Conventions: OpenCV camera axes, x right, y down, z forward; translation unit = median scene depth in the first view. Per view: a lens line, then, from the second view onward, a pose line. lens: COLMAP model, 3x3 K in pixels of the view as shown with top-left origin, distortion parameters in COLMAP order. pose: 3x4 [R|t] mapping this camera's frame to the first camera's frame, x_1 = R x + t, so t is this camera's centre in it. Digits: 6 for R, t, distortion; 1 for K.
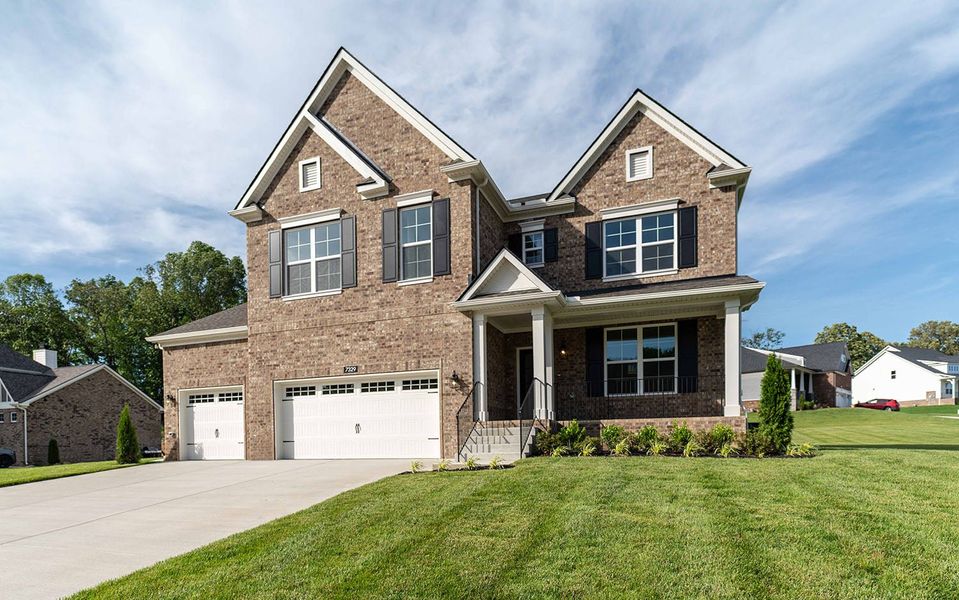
lens RADIAL K [[392.8, 0, 506.0], [0, 392.8, 285.4], [0, 0, 1]] dist [0.000510, -0.000104]
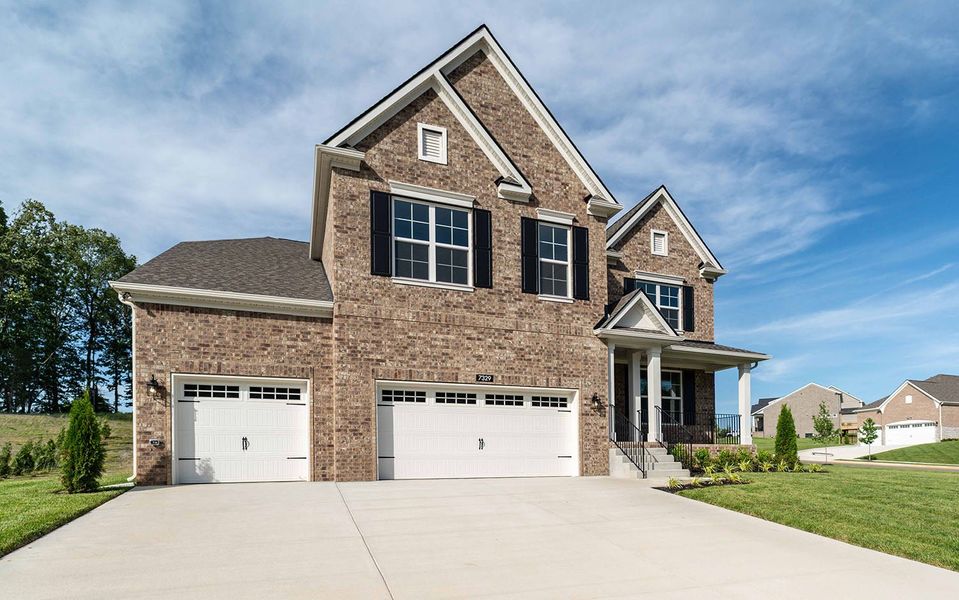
lens RADIAL K [[387.3, 0, 479.5], [0, 387.3, 300.0], [0, 0, 1]] dist [0.000234, -0.000199]
pose [[0.839752, 0.218122, 0.497232, -0.825411], [-0.207757, 0.975153, -0.076902, 0.101713], [-0.501651, -0.038725, 0.864203, 0.225005]]
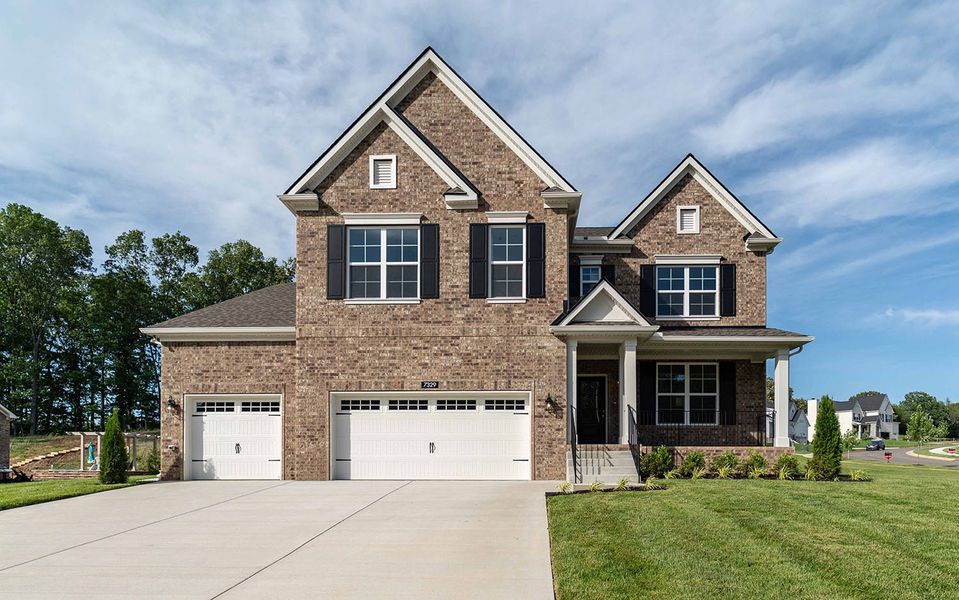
lens RADIAL K [[386.6, 0, 520.4], [0, 386.6, 305.2], [0, 0, 1]] dist [0.000262, 0.000120]
pose [[0.965517, 0.115598, 0.233268, -0.394319], [-0.111379, 0.993287, -0.031226, 0.026230], [-0.235312, 0.004168, 0.971911, 0.038887]]
